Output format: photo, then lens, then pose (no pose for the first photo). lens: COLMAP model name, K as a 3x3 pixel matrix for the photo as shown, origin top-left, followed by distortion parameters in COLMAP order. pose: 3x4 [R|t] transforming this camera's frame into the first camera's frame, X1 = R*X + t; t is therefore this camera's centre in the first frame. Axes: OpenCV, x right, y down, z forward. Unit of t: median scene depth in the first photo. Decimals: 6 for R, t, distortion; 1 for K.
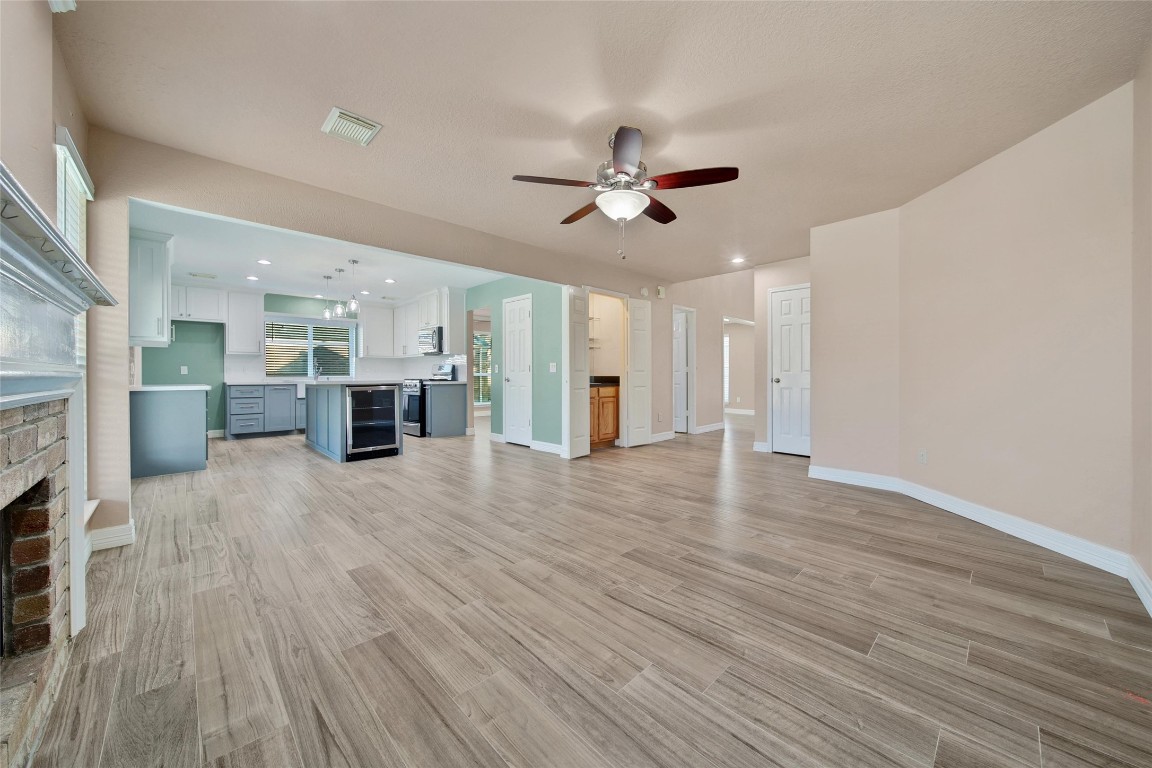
lens RADIAL K [[404.3, 0, 549.4], [0, 404.3, 376.3], [0, 0, 1]] dist [-0.000632, -0.000041]
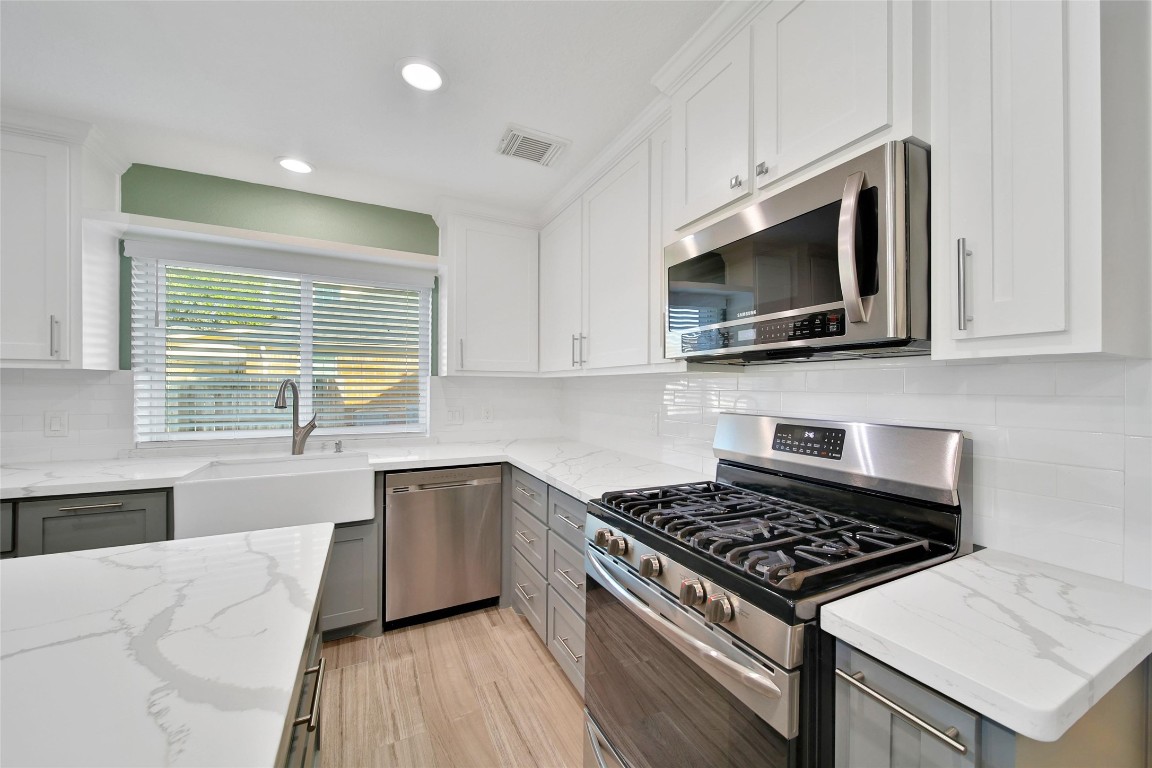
lens RADIAL K [[421.0, 0, 563.6], [0, 421.0, 387.0], [0, 0, 1]] dist [0.000236, -0.000003]
pose [[0.964330, 0.010906, -0.264477, -0.352191], [-0.013650, 0.999870, -0.008540, -0.045260], [0.264349, 0.011846, 0.964354, 0.867941]]
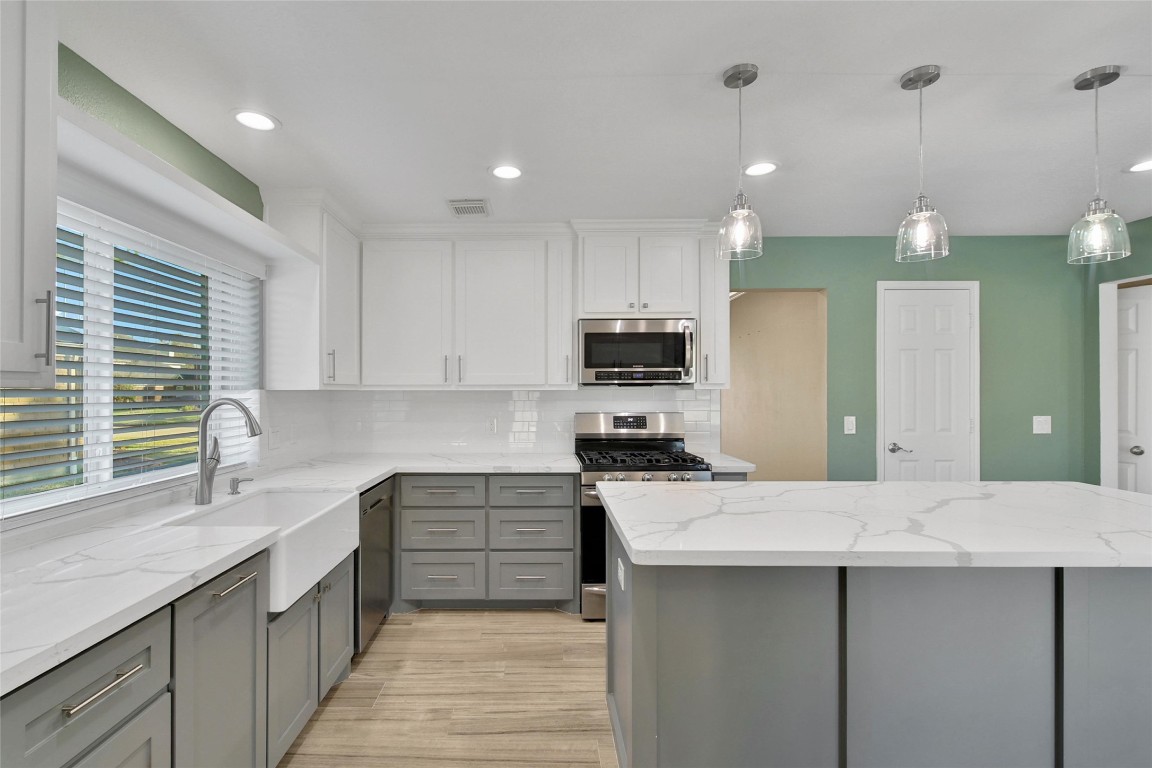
lens RADIAL K [[534.8, 0, 528.0], [0, 534.8, 388.5], [0, 0, 1]] dist [0.001791, -0.000196]
pose [[0.683850, 0.002215, 0.729620, -0.778457], [0.008473, 0.999904, -0.010977, -0.053290], [-0.729574, 0.013688, 0.683765, 0.786224]]
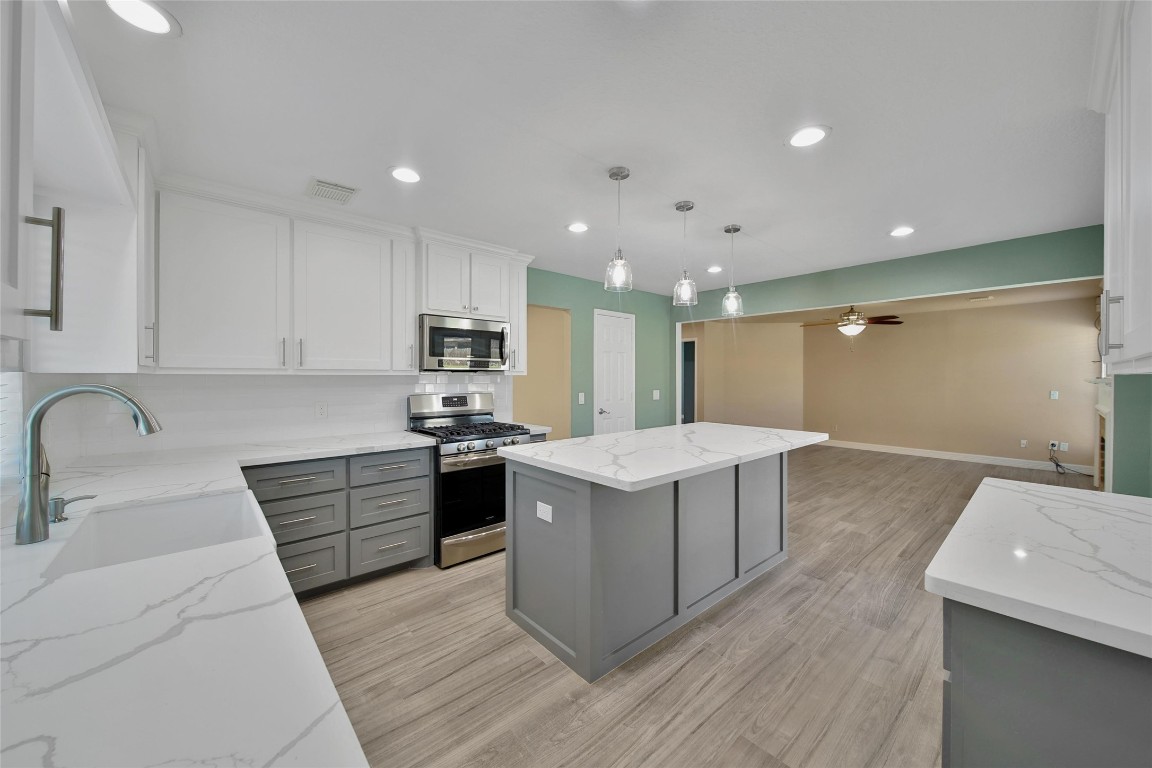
lens RADIAL K [[431.9, 0, 573.0], [0, 431.9, 375.6], [0, 0, 1]] dist [0.000969, -0.000085]
pose [[0.008798, 0.002591, 0.999958, -0.852789], [0.007691, 0.999967, -0.002659, -0.054082], [-0.999932, 0.007714, 0.008778, 0.935343]]
